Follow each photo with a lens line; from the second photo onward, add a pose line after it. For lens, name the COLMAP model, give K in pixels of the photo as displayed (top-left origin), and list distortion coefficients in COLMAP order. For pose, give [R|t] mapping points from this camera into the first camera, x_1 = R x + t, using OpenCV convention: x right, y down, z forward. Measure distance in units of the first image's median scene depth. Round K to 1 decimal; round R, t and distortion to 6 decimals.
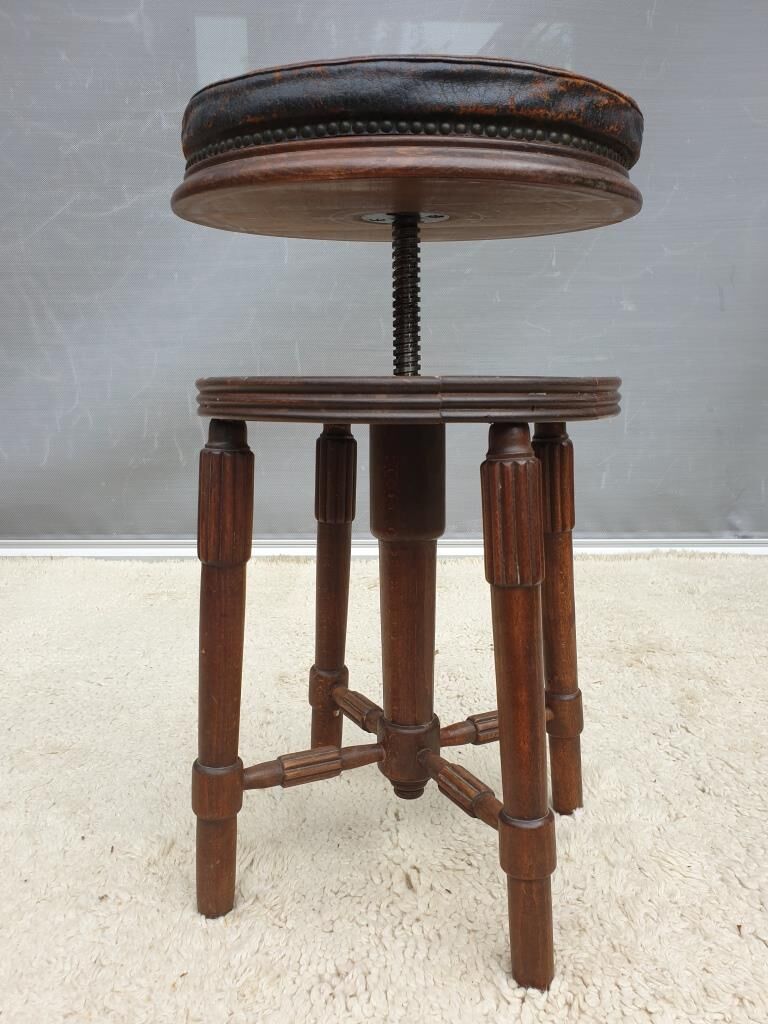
lens RADIAL K [[845.1, 0, 386.1], [0, 845.1, 521.0], [0, 0, 1]] dist [-0.011257, 0.036619]
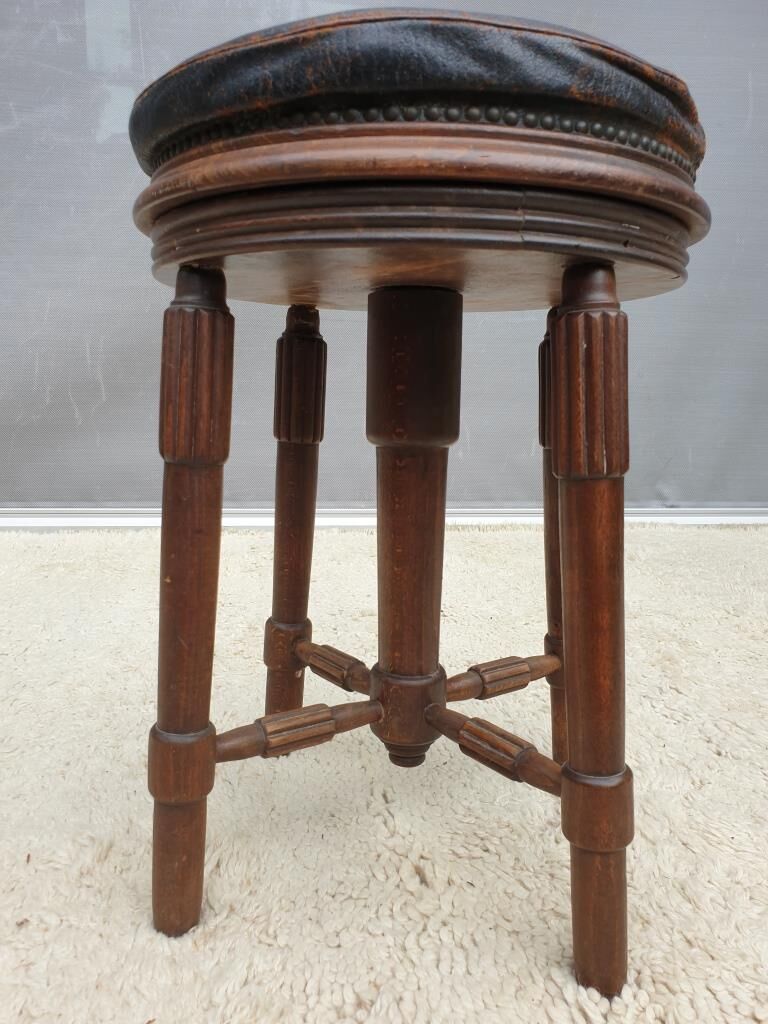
lens RADIAL K [[845.1, 0, 390.6], [0, 845.1, 507.7], [0, 0, 1]] dist [-0.011257, 0.036619]
pose [[0.989962, 0.000688, 0.141329, -0.109474], [0.000516, 0.999964, -0.008482, 0.079144], [-0.141330, 0.008470, 0.989926, 0.195033]]
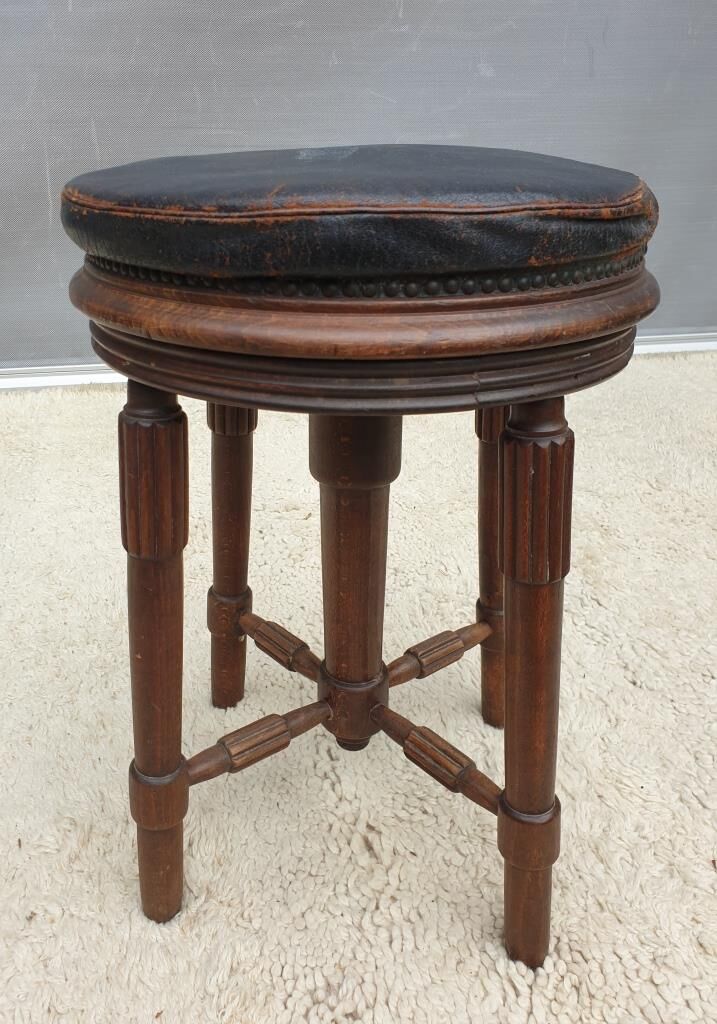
lens RADIAL K [[908.8, 0, 312.9], [0, 908.8, 492.2], [0, 0, 1]] dist [-0.023418, 0.051190]
pose [[0.985164, -0.068383, 0.157400, -0.153425], [0.029211, 0.970616, 0.238855, -0.173600], [-0.169109, -0.230713, 0.958214, 0.149452]]
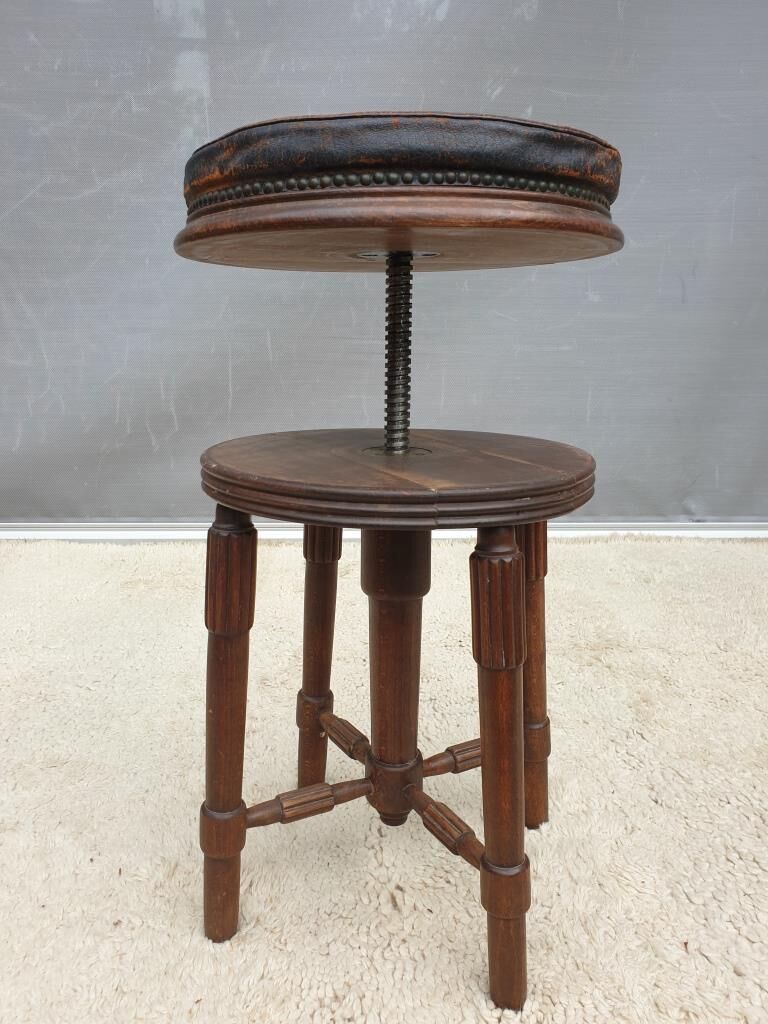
lens RADIAL K [[845.1, 0, 380.2], [0, 845.1, 513.7], [0, 0, 1]] dist [-0.011257, 0.036619]
pose [[0.999042, 0.004595, 0.043525, -0.040073], [-0.007279, 0.998067, 0.061716, -0.142950], [-0.043158, -0.061973, 0.997144, -0.070801]]
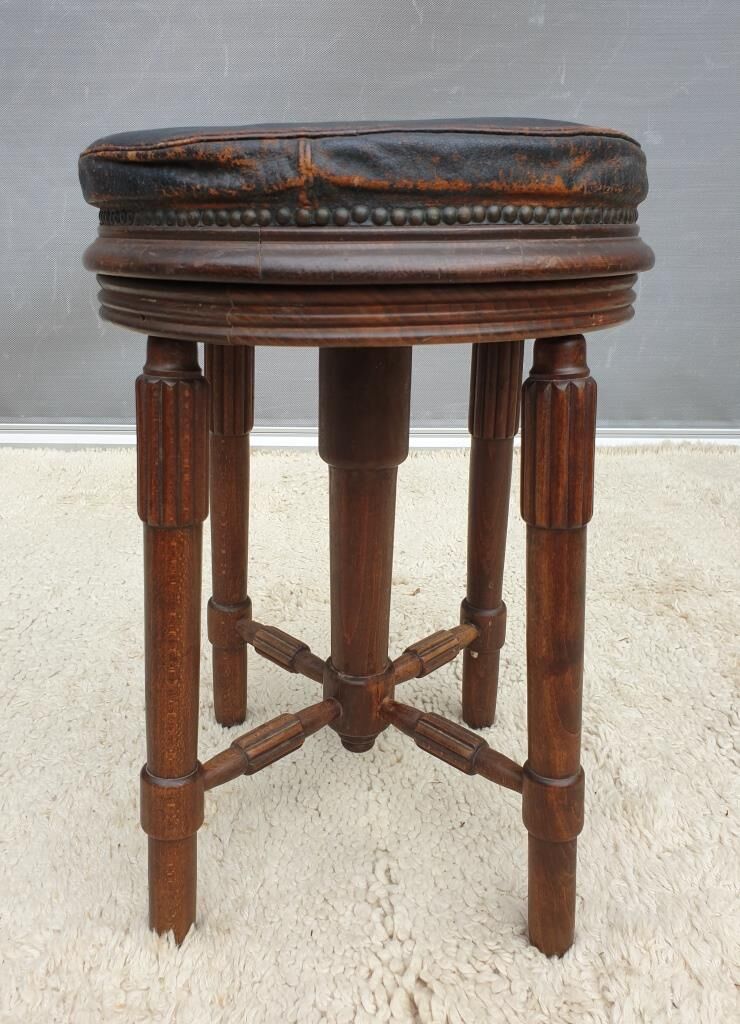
lens RADIAL K [[891.1, 0, 334.1], [0, 891.1, 495.3], [0, 0, 1]] dist [-0.017801, 0.064476]
pose [[0.999921, 0.011173, 0.005740, -0.047085], [-0.011882, 0.989554, 0.143676, -0.100374], [-0.004075, -0.143732, 0.989608, 0.307905]]
